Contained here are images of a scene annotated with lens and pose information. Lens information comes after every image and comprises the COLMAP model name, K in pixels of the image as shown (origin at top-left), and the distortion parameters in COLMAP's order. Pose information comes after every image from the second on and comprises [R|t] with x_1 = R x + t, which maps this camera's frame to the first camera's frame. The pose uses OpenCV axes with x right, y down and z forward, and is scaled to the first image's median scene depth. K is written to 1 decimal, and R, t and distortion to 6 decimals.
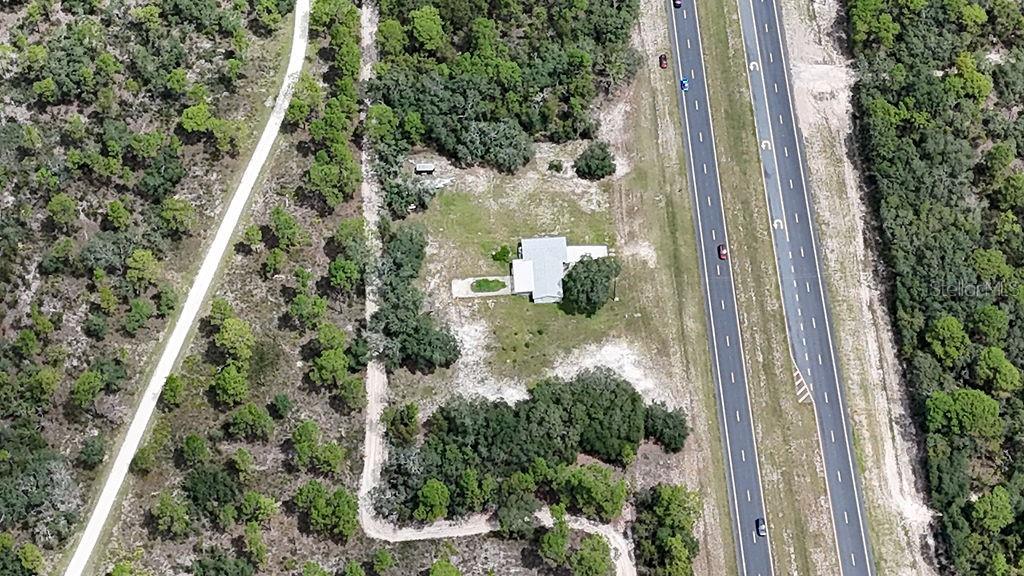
lens RADIAL K [[2238.0, 0, 520.4], [0, 2238.0, 286.3], [0, 0, 1]] dist [0.261755, -1.496904]
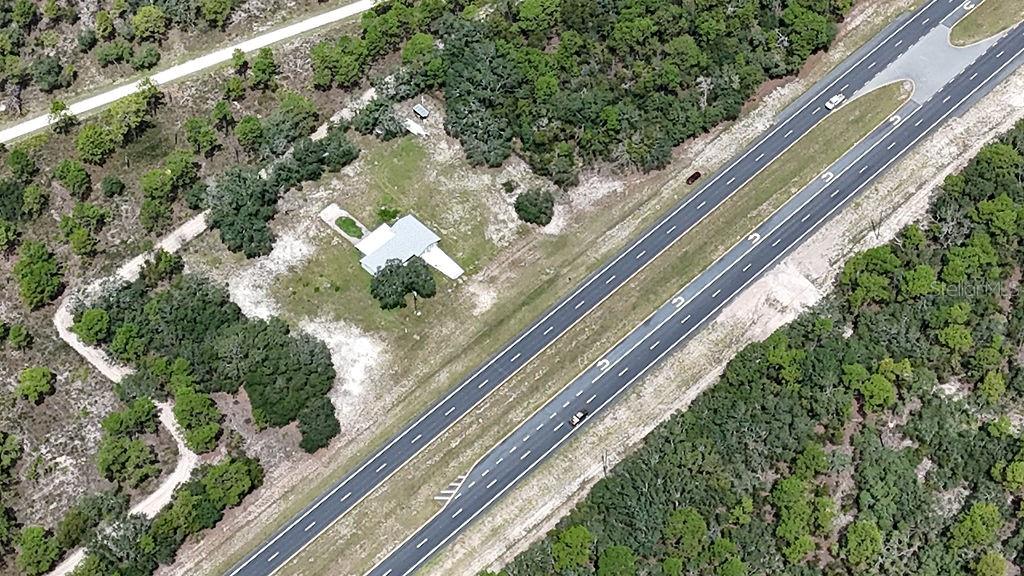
lens RADIAL K [[2238.0, 0, 520.4], [0, 2238.0, 286.3], [0, 0, 1]] dist [0.261755, -1.496904]
pose [[0.665228, 0.606214, -0.435862, 0.496167], [-0.592516, 0.783825, 0.185855, -0.214015], [0.454308, 0.134620, 0.880614, 0.143970]]
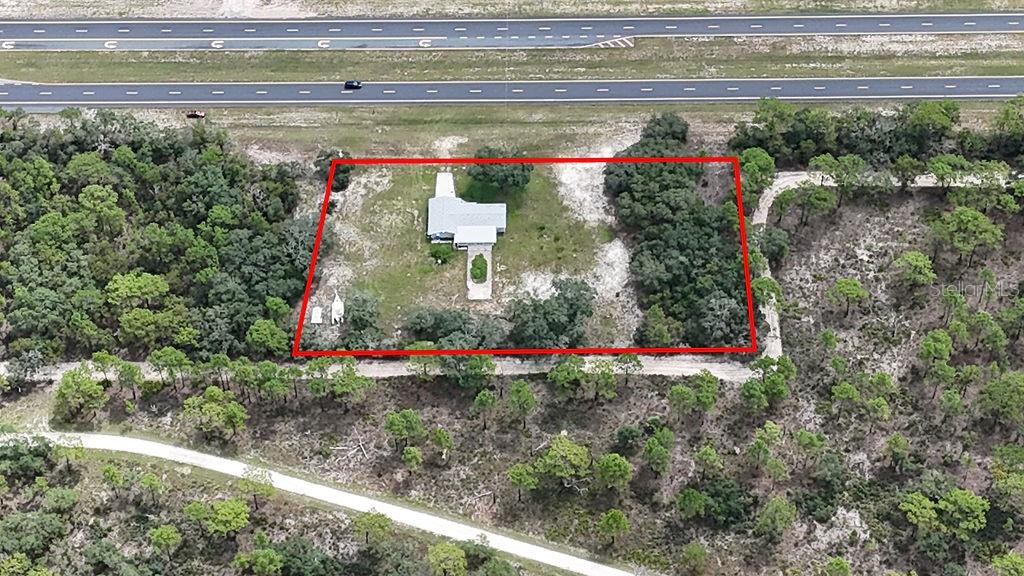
lens RADIAL K [[2238.0, 0, 520.4], [0, 2238.0, 286.3], [0, 0, 1]] dist [0.261755, -1.496904]
pose [[0.057942, -0.797253, 0.600858, -0.605732], [0.805376, 0.392985, 0.443771, -0.415769], [-0.589926, 0.458204, 0.664858, 0.344397]]
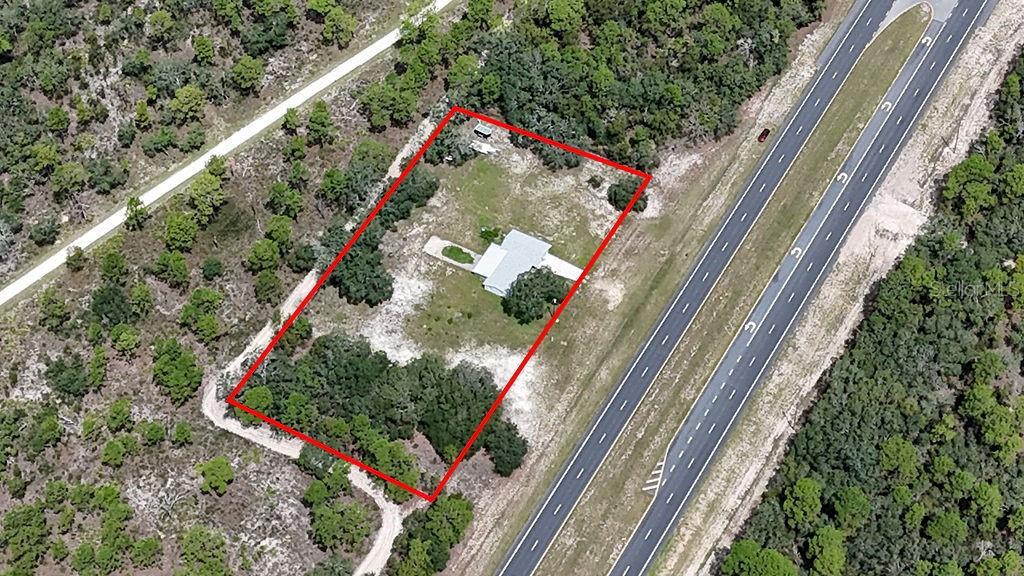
lens RADIAL K [[2238.0, 0, 520.4], [0, 2238.0, 286.3], [0, 0, 1]] dist [0.261755, -1.496904]
pose [[0.846886, 0.425497, -0.318963, 0.339536], [-0.421890, 0.902739, 0.084088, -0.084809], [0.323719, 0.063354, 0.944030, 0.051308]]
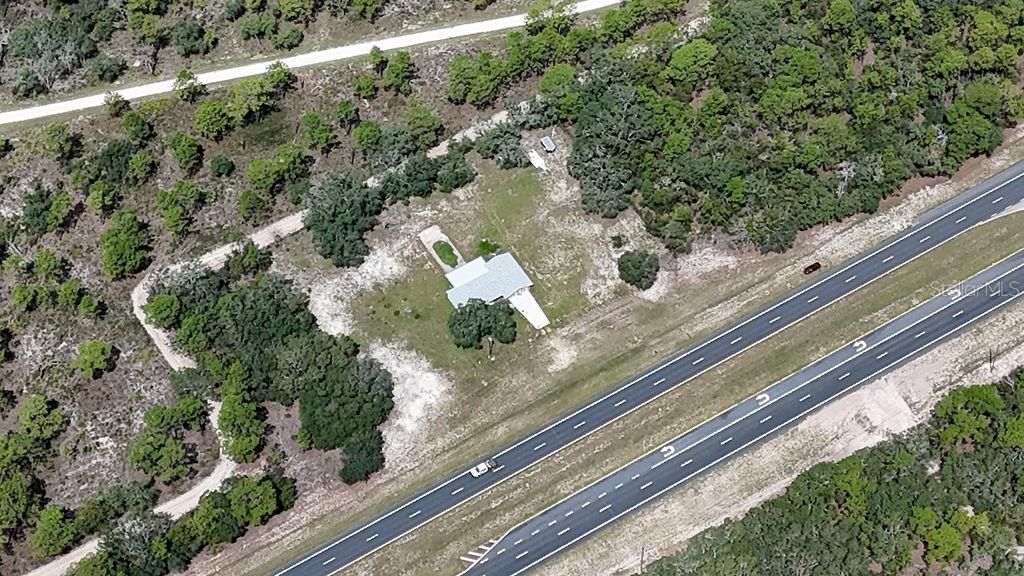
lens RADIAL K [[2238.0, 0, 520.4], [0, 2238.0, 286.3], [0, 0, 1]] dist [0.261755, -1.496904]
pose [[0.479492, 0.732911, -0.482628, 0.484942], [-0.696383, 0.652447, 0.298937, -0.306801], [0.533983, 0.192756, 0.823230, 0.212953]]
